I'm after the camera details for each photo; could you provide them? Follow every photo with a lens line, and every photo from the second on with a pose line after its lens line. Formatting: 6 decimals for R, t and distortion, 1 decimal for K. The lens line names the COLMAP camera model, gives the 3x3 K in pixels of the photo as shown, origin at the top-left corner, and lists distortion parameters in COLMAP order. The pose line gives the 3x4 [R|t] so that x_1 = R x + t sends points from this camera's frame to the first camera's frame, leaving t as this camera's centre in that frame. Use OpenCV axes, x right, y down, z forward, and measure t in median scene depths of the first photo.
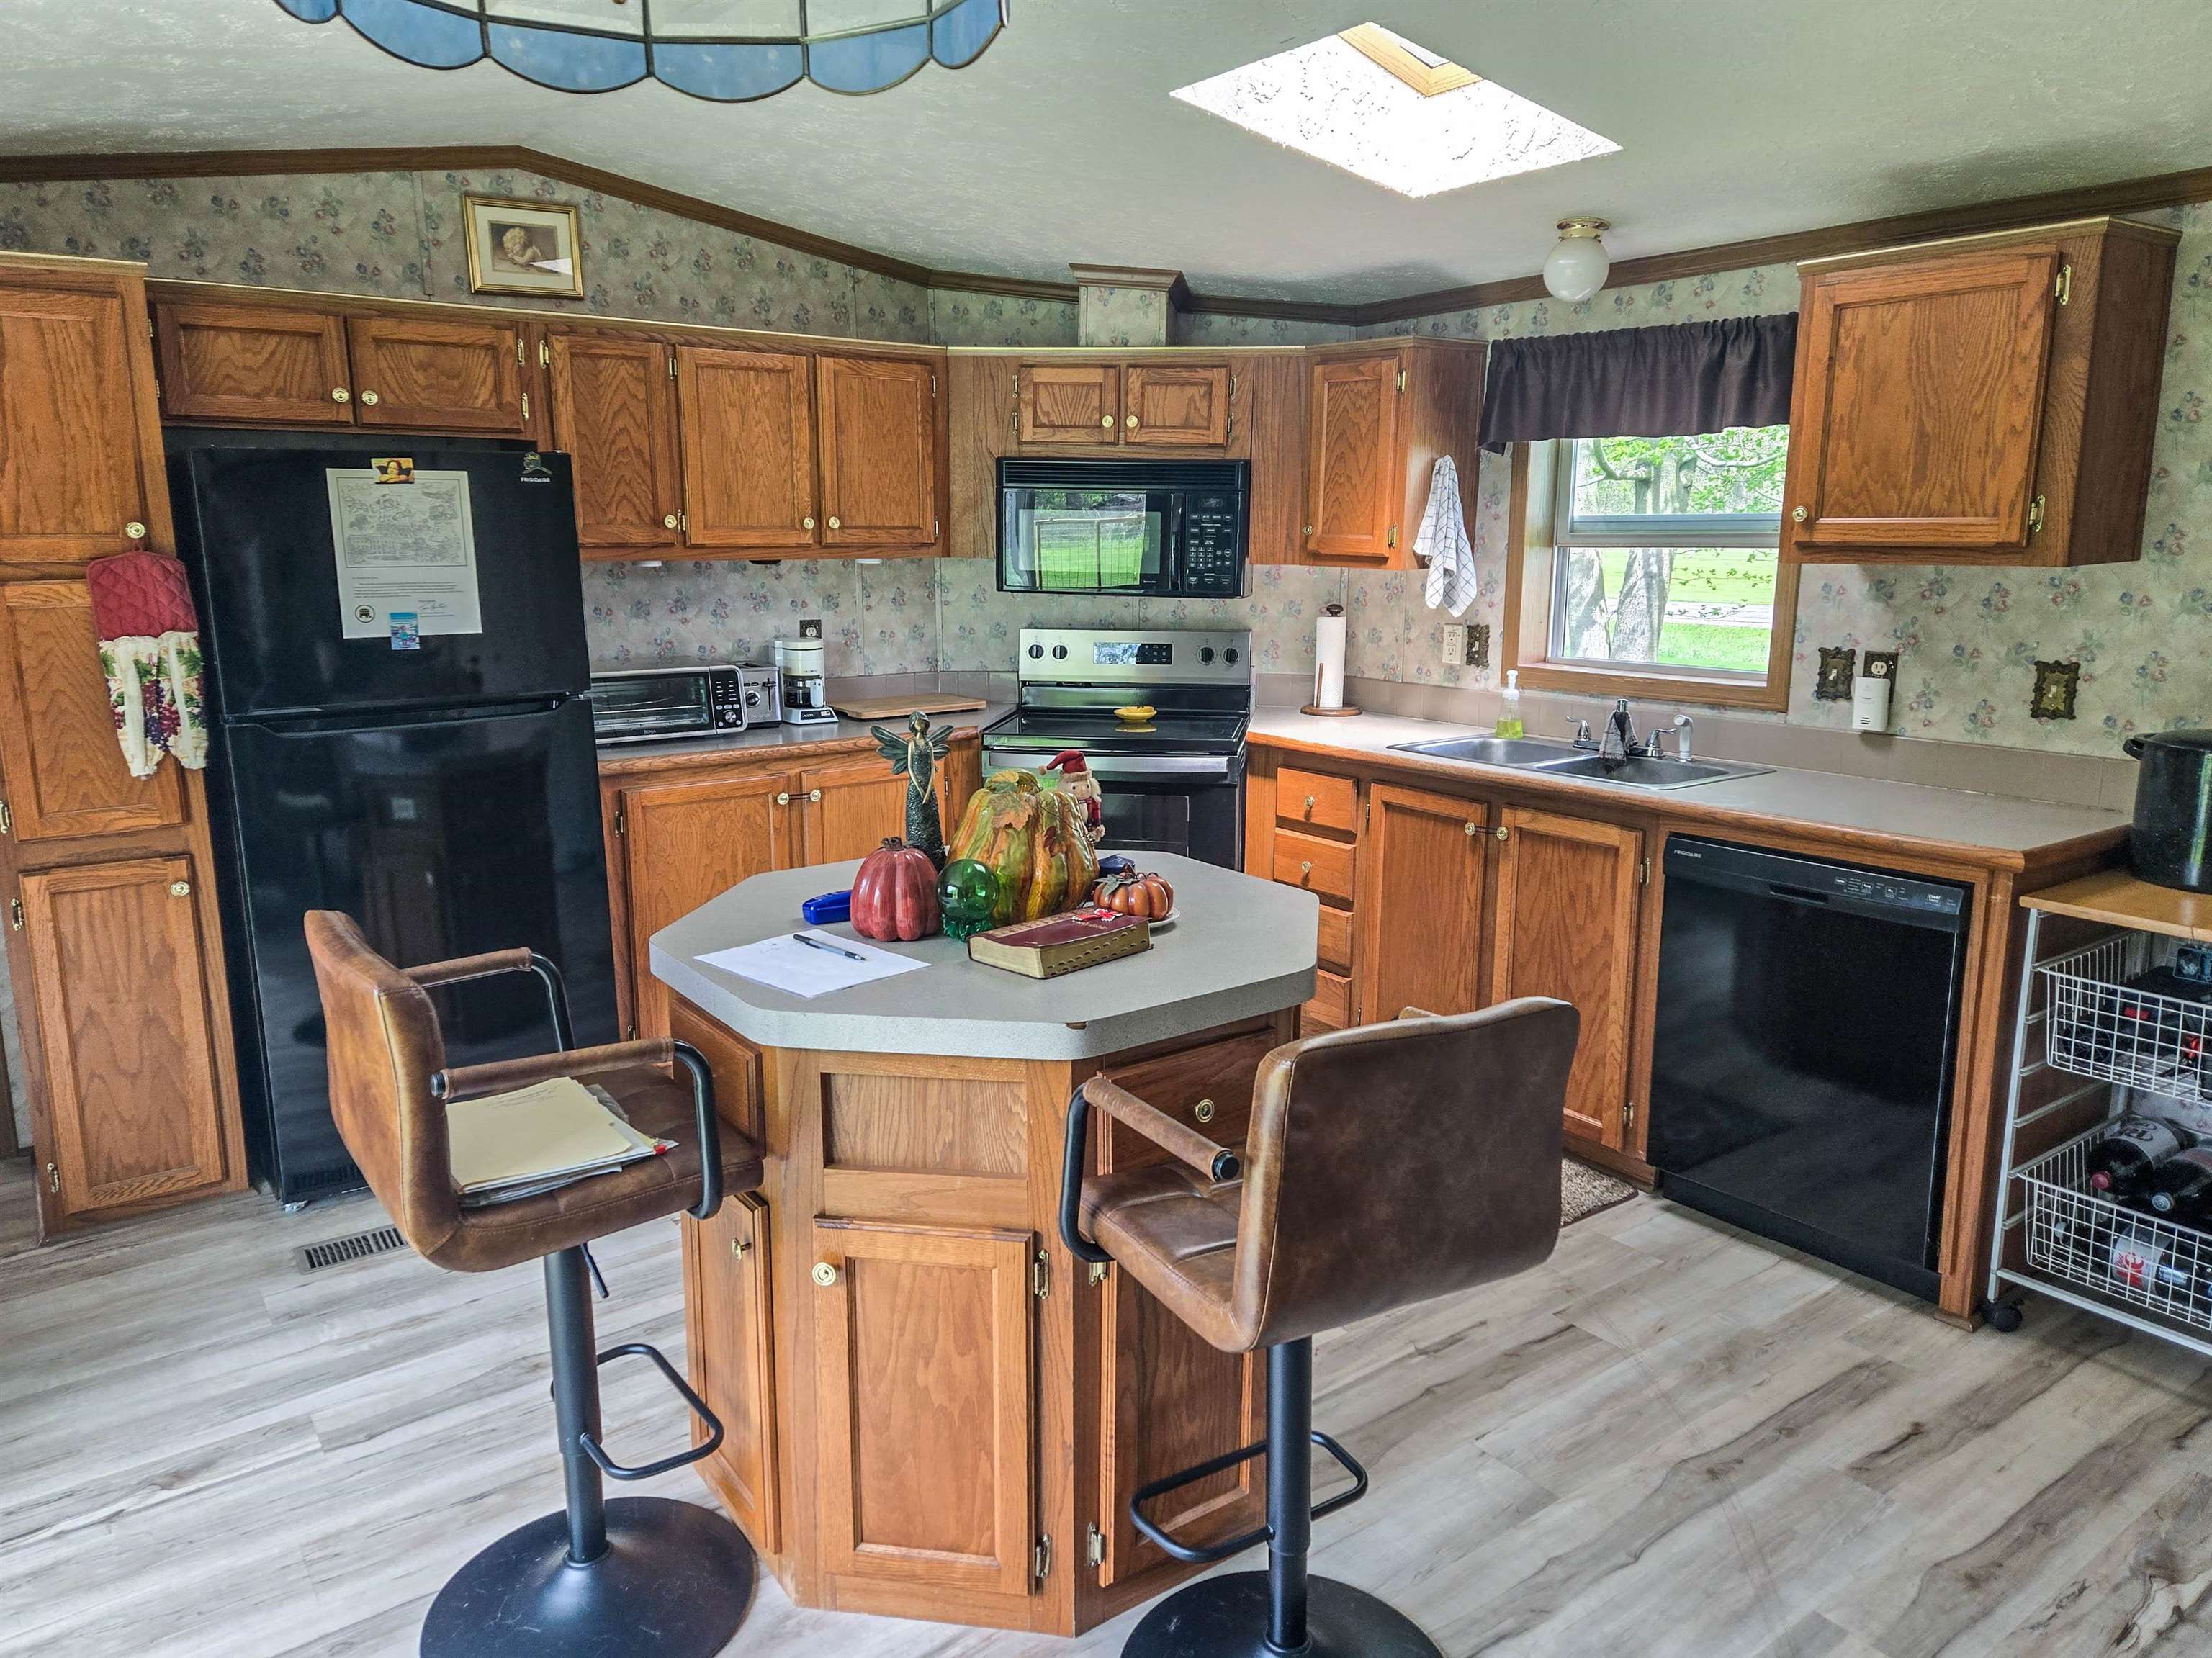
lens RADIAL K [[1535.2, 0, 1105.2], [0, 1535.2, 806.2], [0, 0, 1]] dist [0.087540, -0.074020]
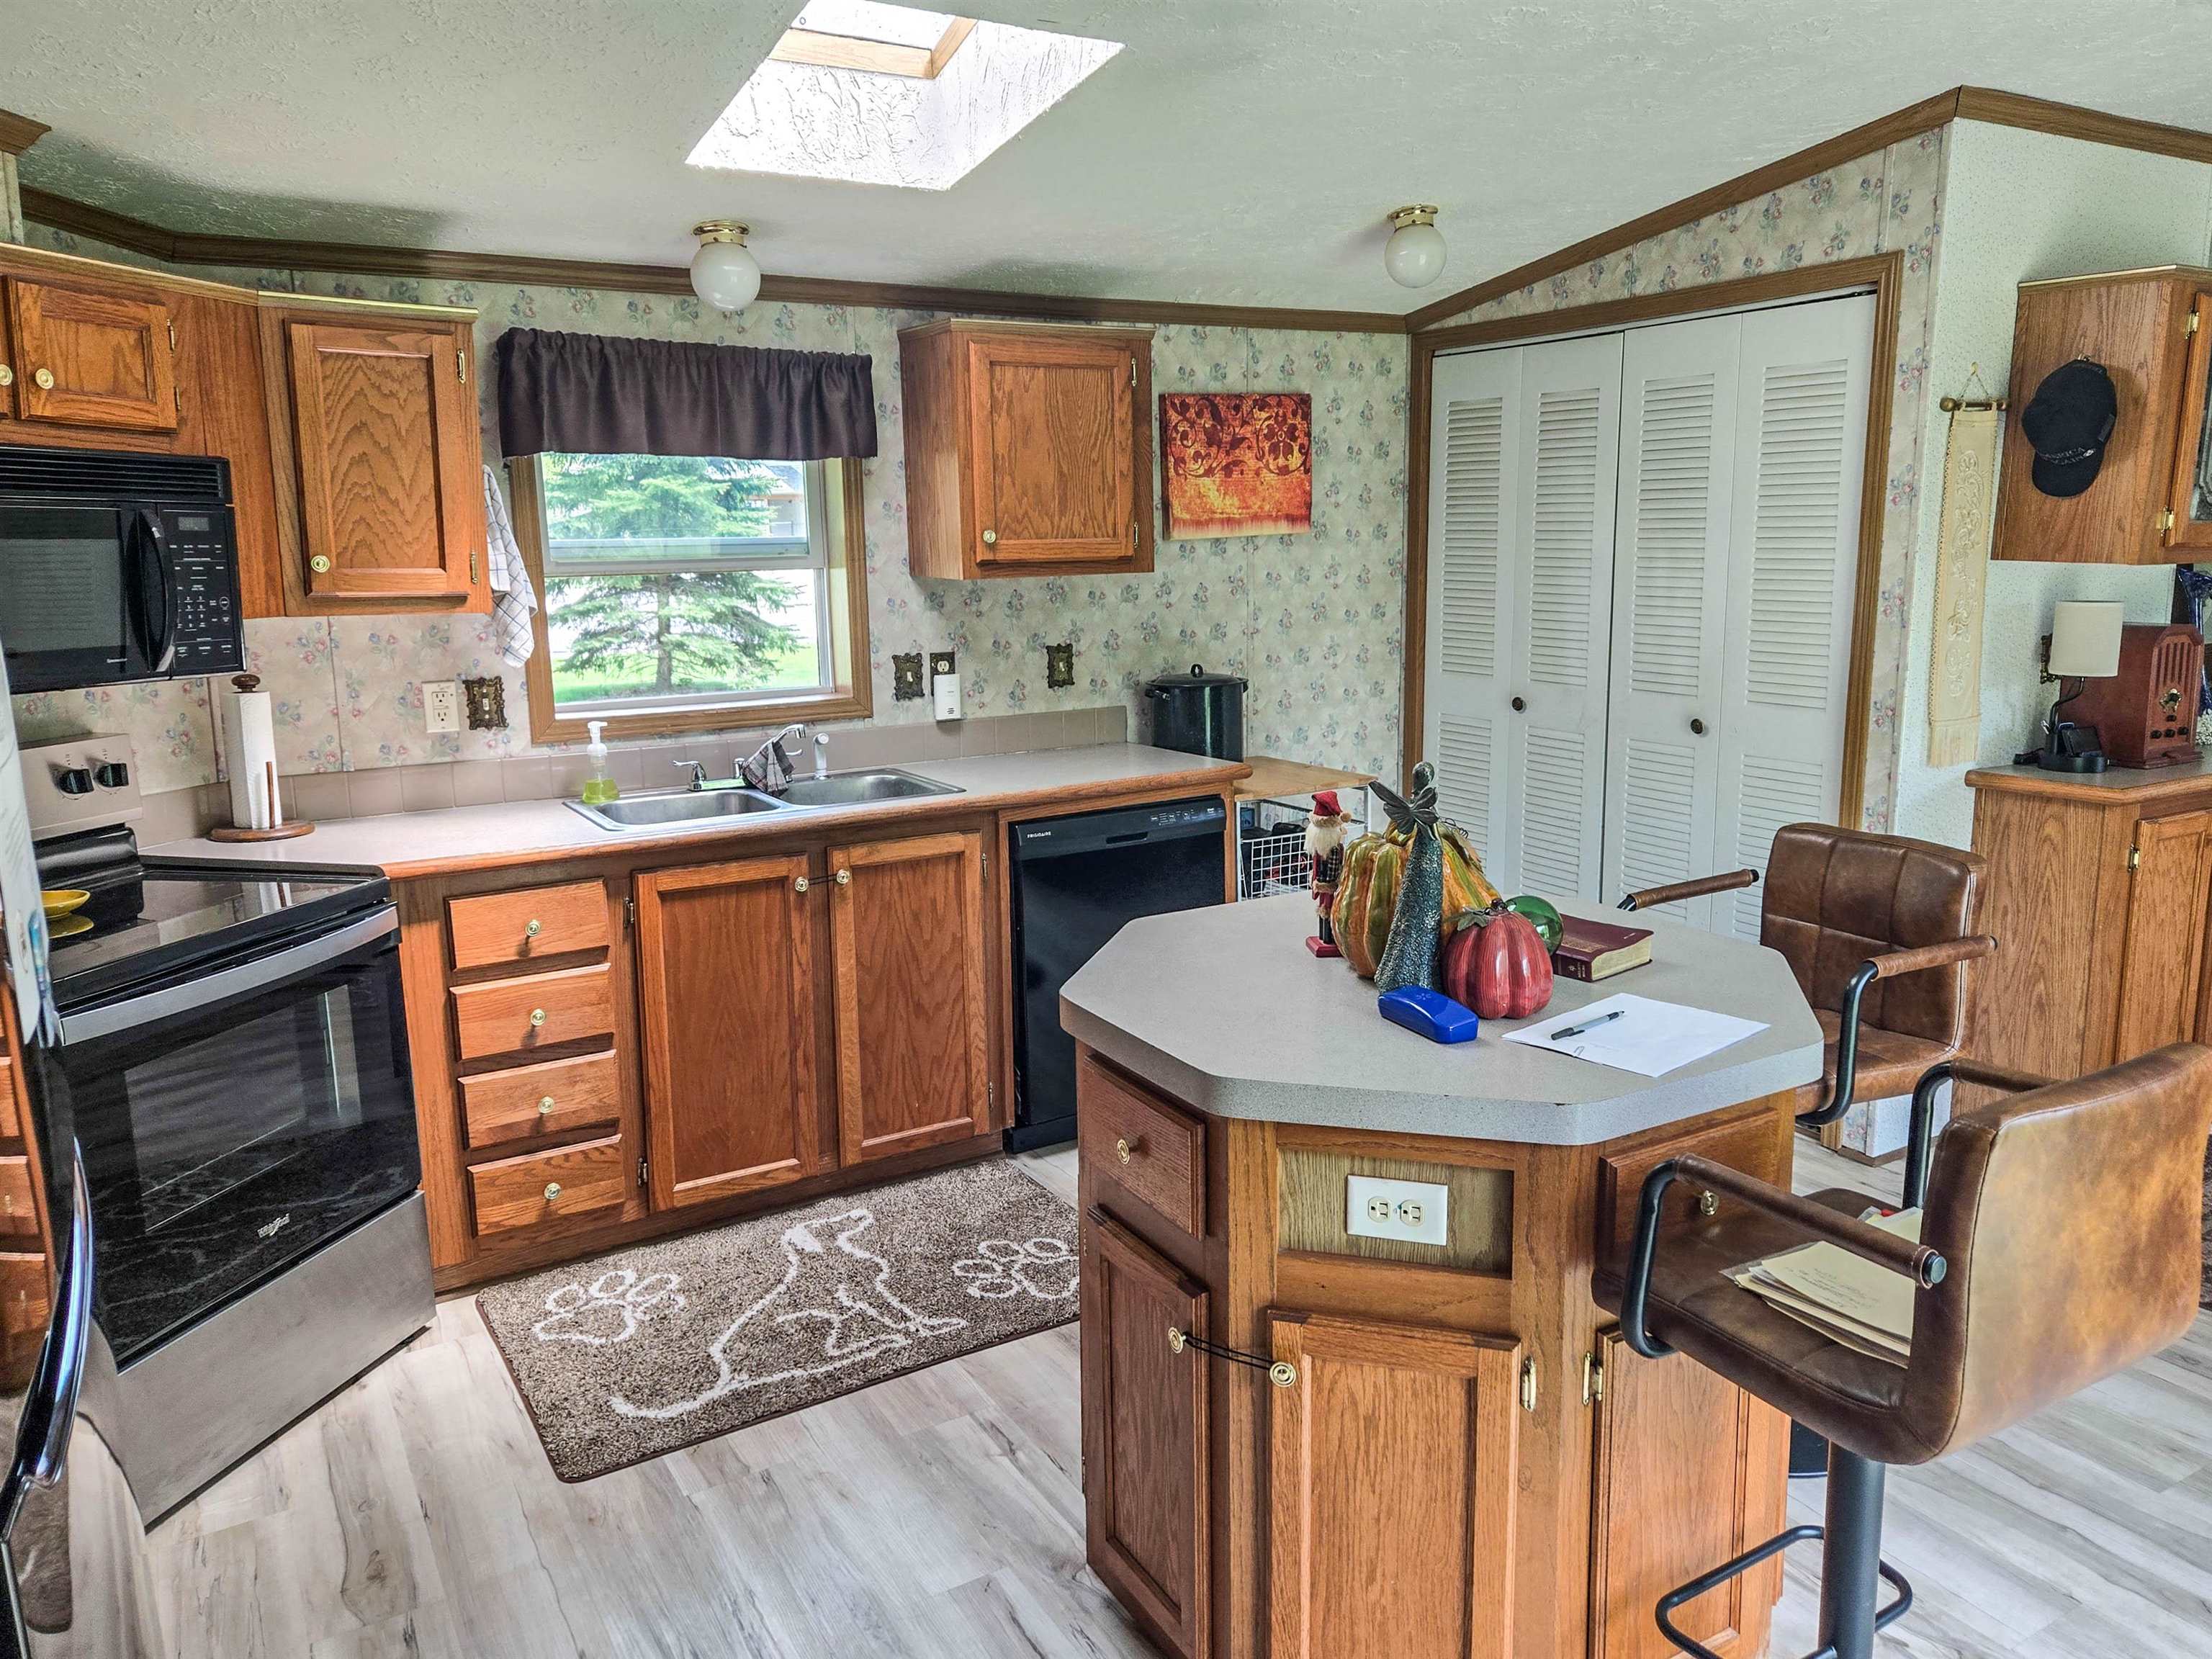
lens RADIAL K [[1608.2, 0, 1152.4], [0, 1608.2, 794.2], [0, 0, 1]] dist [0.053688, -0.030580]
pose [[0.073258, -0.167048, 0.983223, -0.734476], [0.196822, 0.968905, 0.149950, -0.151563], [-0.977698, 0.182535, 0.103859, 0.762685]]
